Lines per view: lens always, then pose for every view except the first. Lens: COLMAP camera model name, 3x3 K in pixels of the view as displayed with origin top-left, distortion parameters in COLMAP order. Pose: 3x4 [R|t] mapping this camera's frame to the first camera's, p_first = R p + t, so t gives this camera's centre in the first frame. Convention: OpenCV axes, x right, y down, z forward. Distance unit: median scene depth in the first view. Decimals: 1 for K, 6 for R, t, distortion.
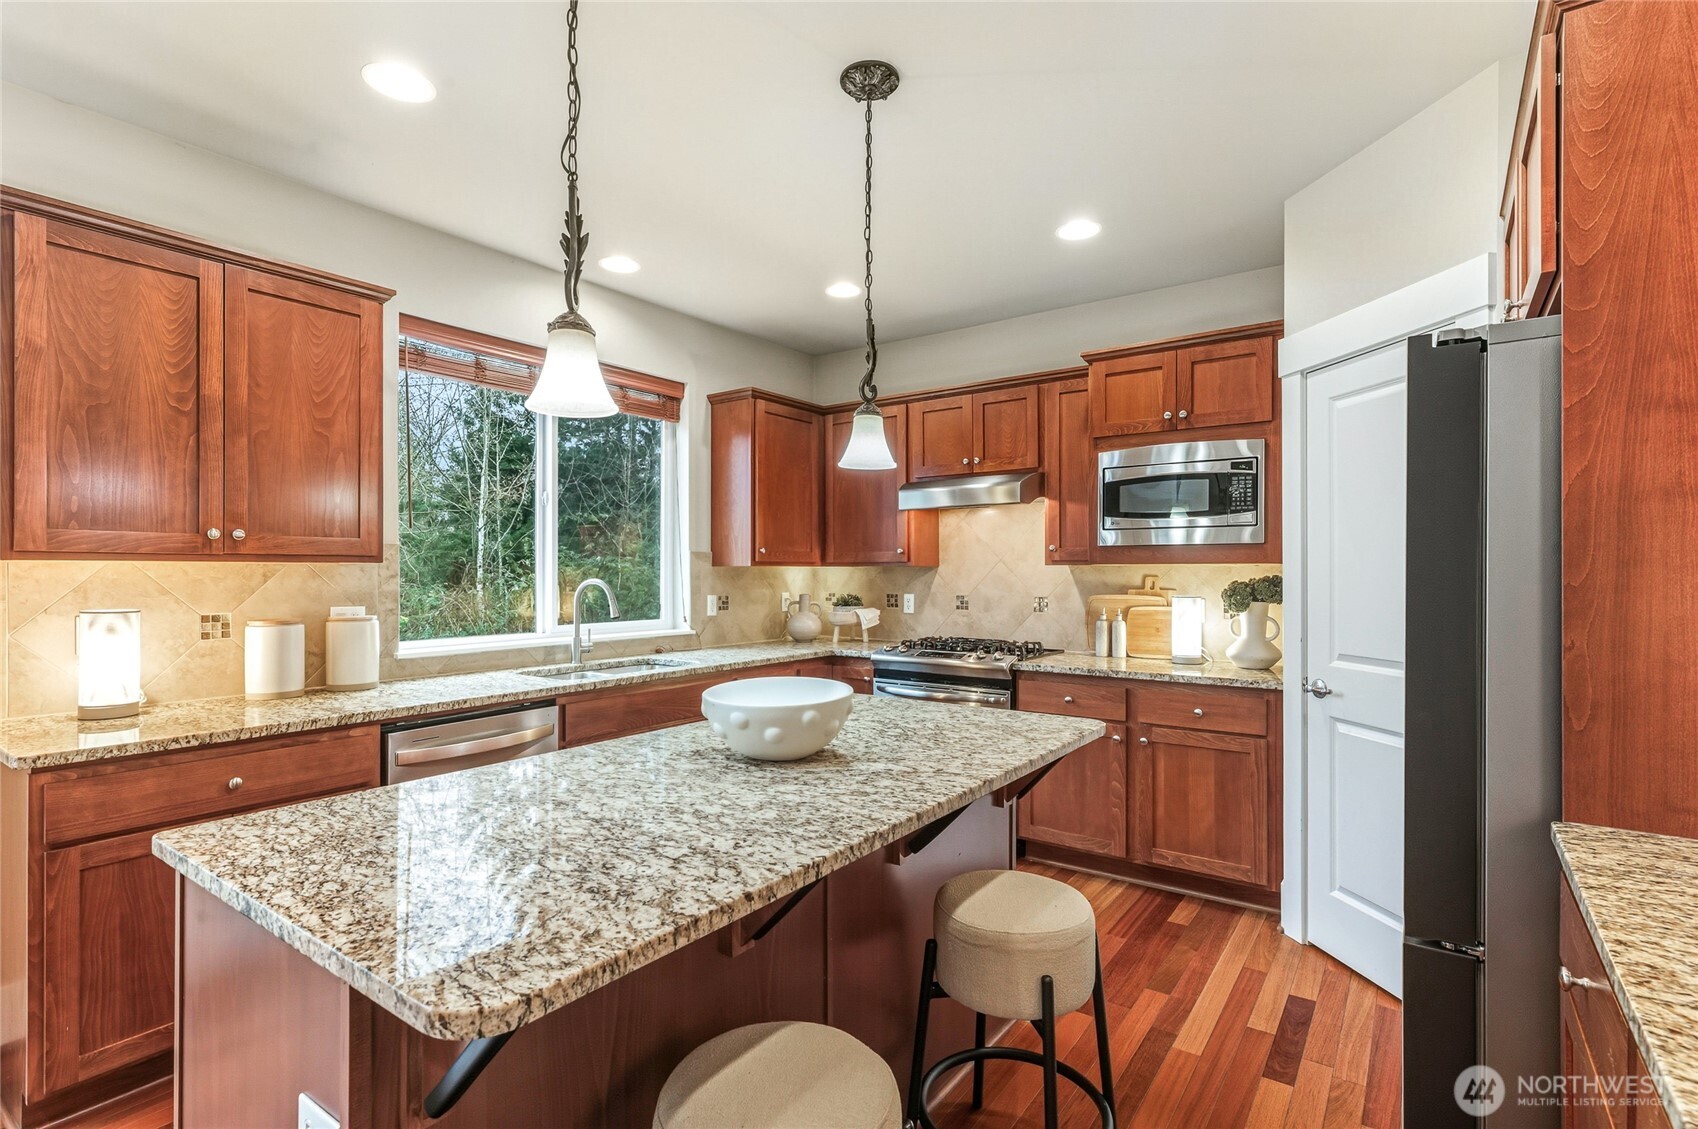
lens RADIAL K [[800.6, 0, 848.5], [0, 800.6, 566.5], [0, 0, 1]] dist [0.000210, -0.000029]
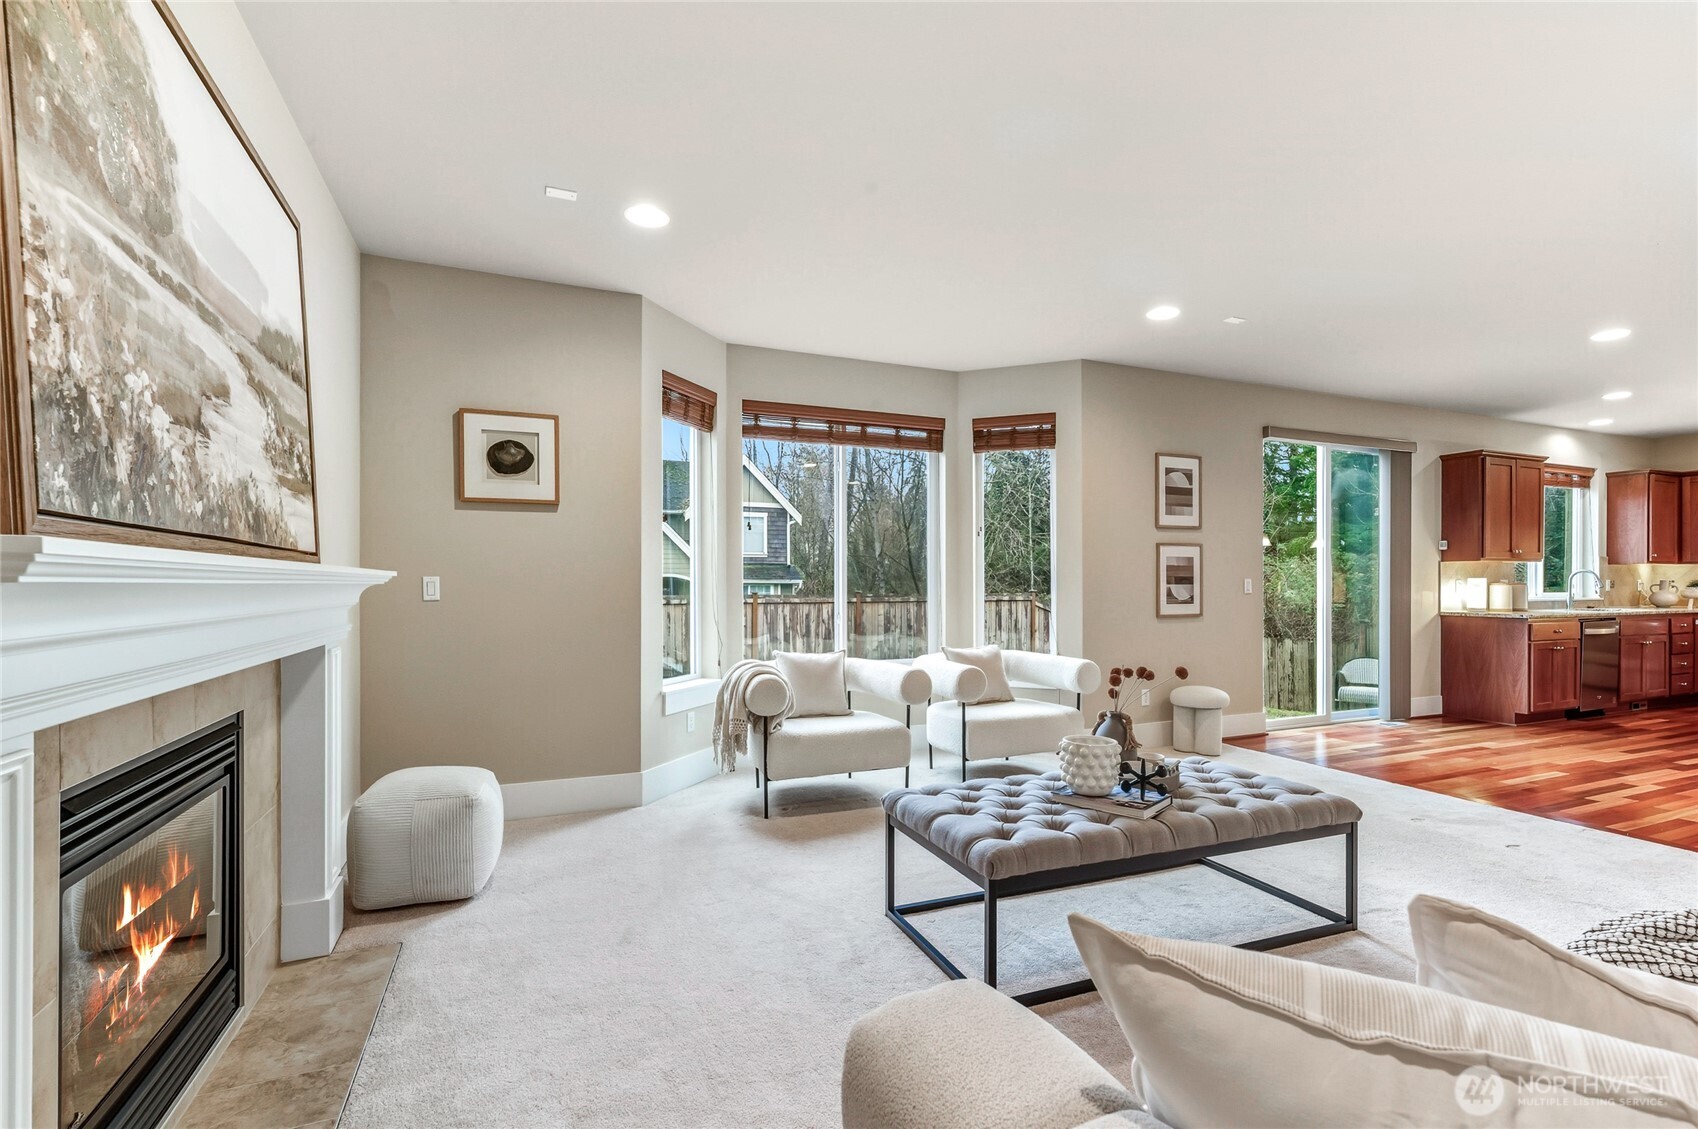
lens RADIAL K [[800.6, 0, 853.6], [0, 800.6, 577.9], [0, 0, 1]] dist [0.000210, -0.000029]
pose [[0.848192, -0.002215, -0.529684, -0.781581], [0.003227, 0.999994, 0.000986, 0.028289], [0.529679, -0.002545, 0.848194, -1.763505]]
